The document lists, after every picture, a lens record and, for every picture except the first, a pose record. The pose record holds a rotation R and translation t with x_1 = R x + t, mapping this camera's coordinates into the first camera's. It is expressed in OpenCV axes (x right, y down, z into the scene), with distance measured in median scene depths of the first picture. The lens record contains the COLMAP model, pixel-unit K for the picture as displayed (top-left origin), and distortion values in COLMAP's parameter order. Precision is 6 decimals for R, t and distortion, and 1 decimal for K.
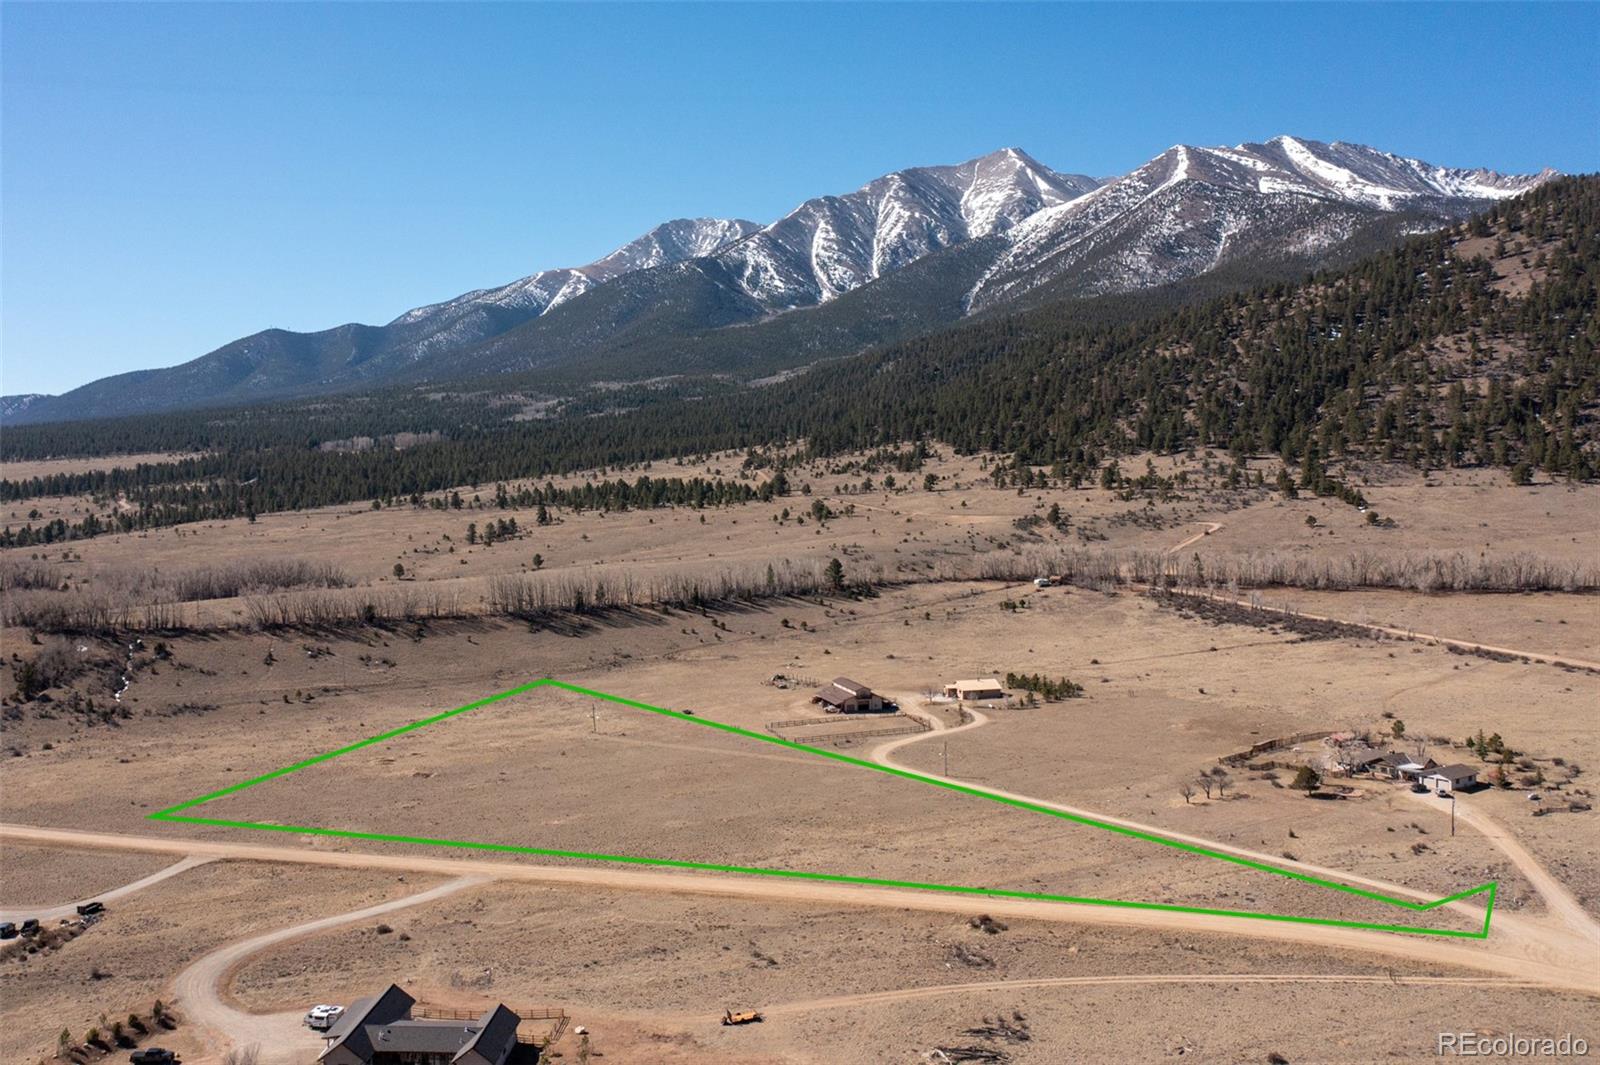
lens RADIAL K [[1420.3, 0, 758.0], [0, 1420.3, 481.9], [0, 0, 1]] dist [-0.026410, 0.008366]
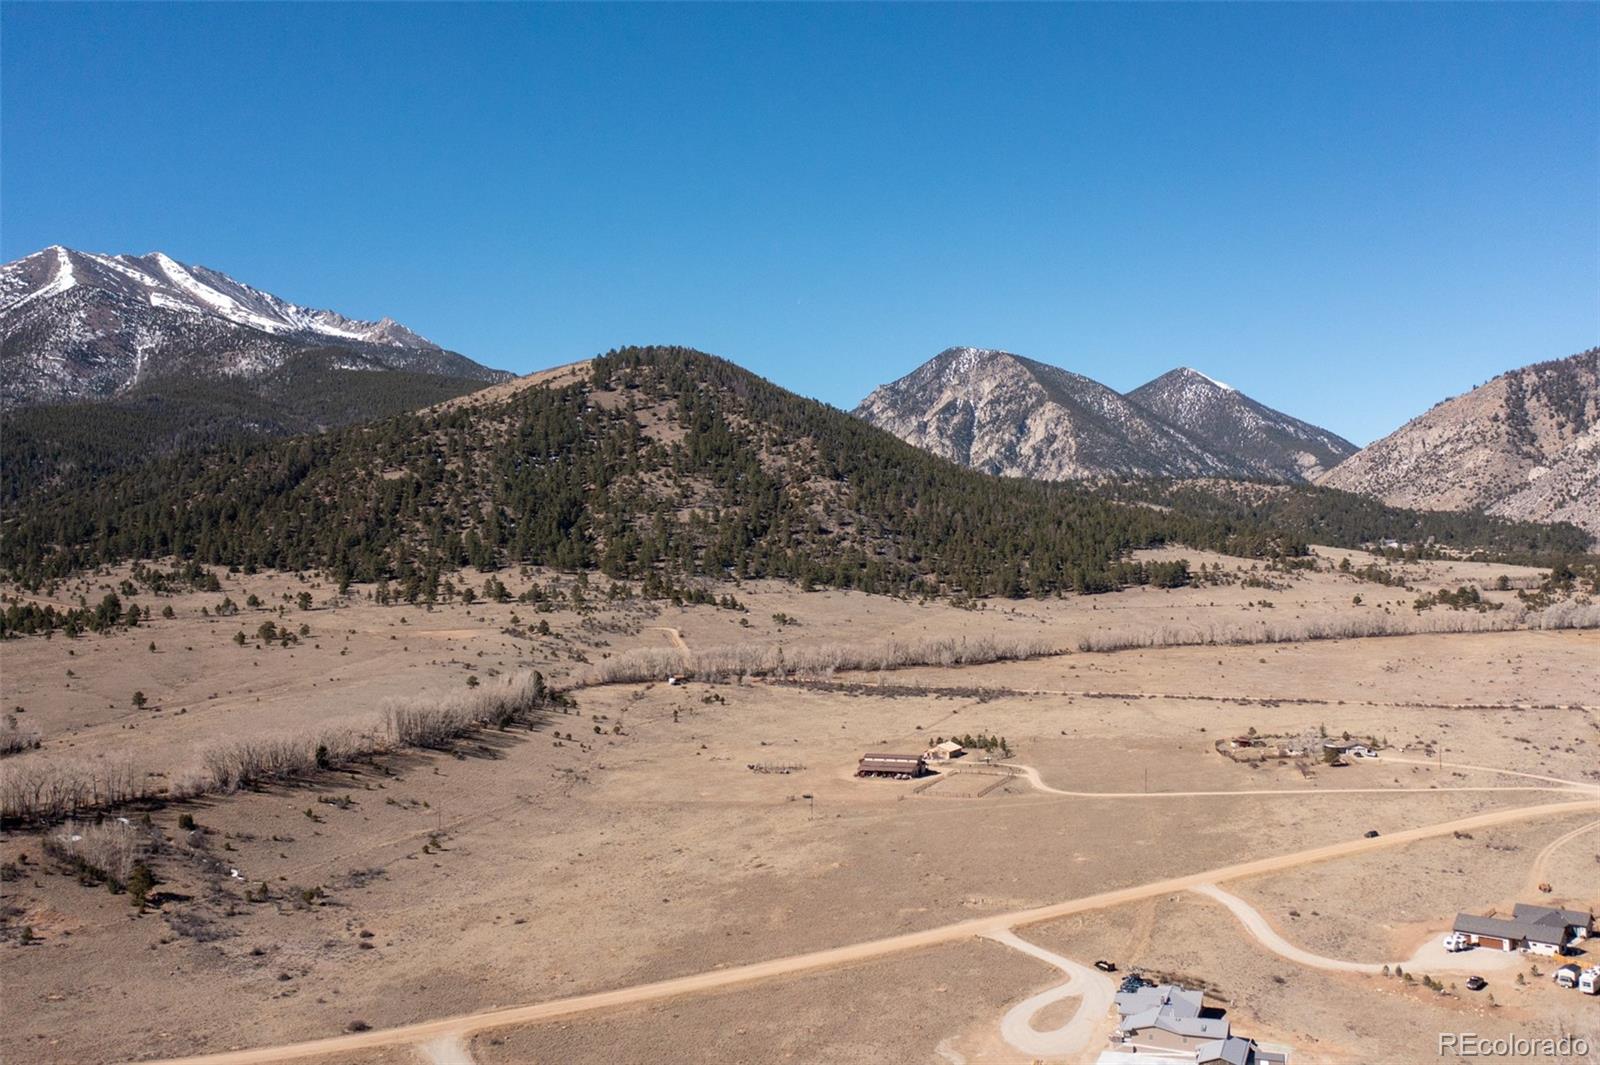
lens RADIAL K [[1419.2, 0, 806.0], [0, 1419.2, 511.5], [0, 0, 1]] dist [-0.026335, 0.009949]
pose [[0.646822, 0.026471, 0.762182, -0.324536], [0.022390, 0.998308, -0.053672, -0.001002], [-0.762312, 0.051782, 0.645134, 0.094528]]
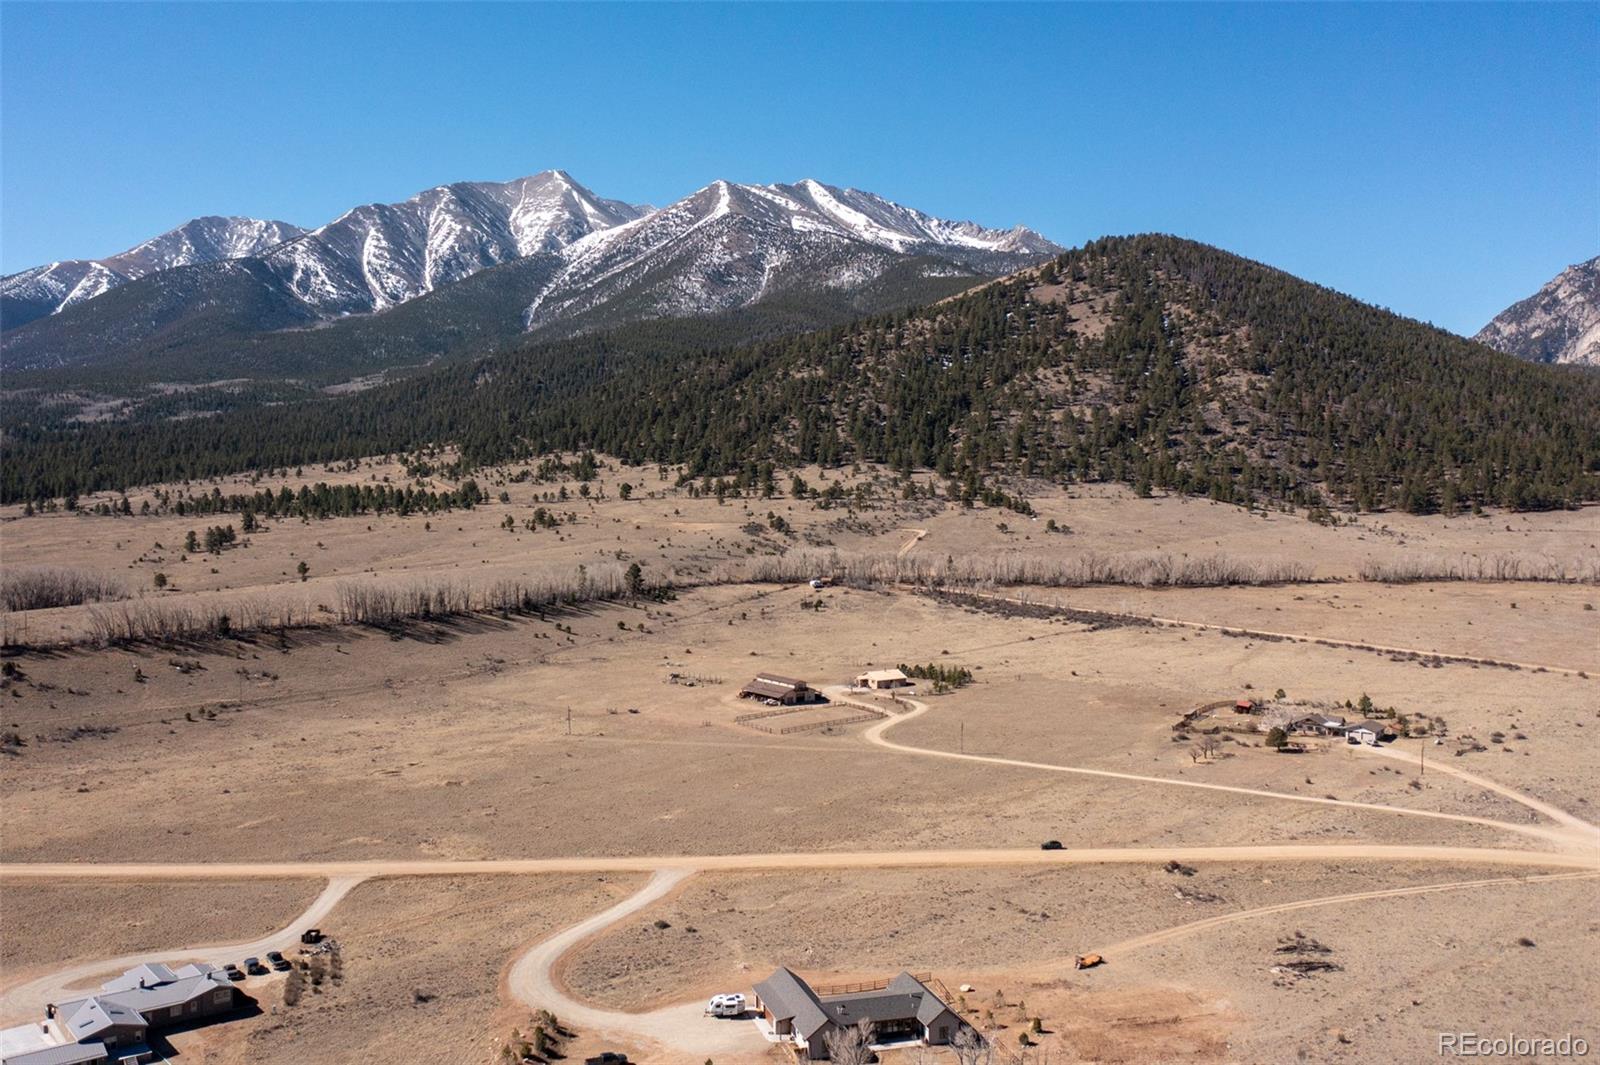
lens RADIAL K [[1382.6, 0, 736.6], [0, 1382.6, 484.9], [0, 0, 1]] dist [-0.025203, 0.011097]
pose [[0.945685, 0.009717, 0.324940, -0.109234], [-0.008062, 0.999947, -0.006438, 0.001157], [-0.324985, 0.003469, 0.945713, 0.008396]]
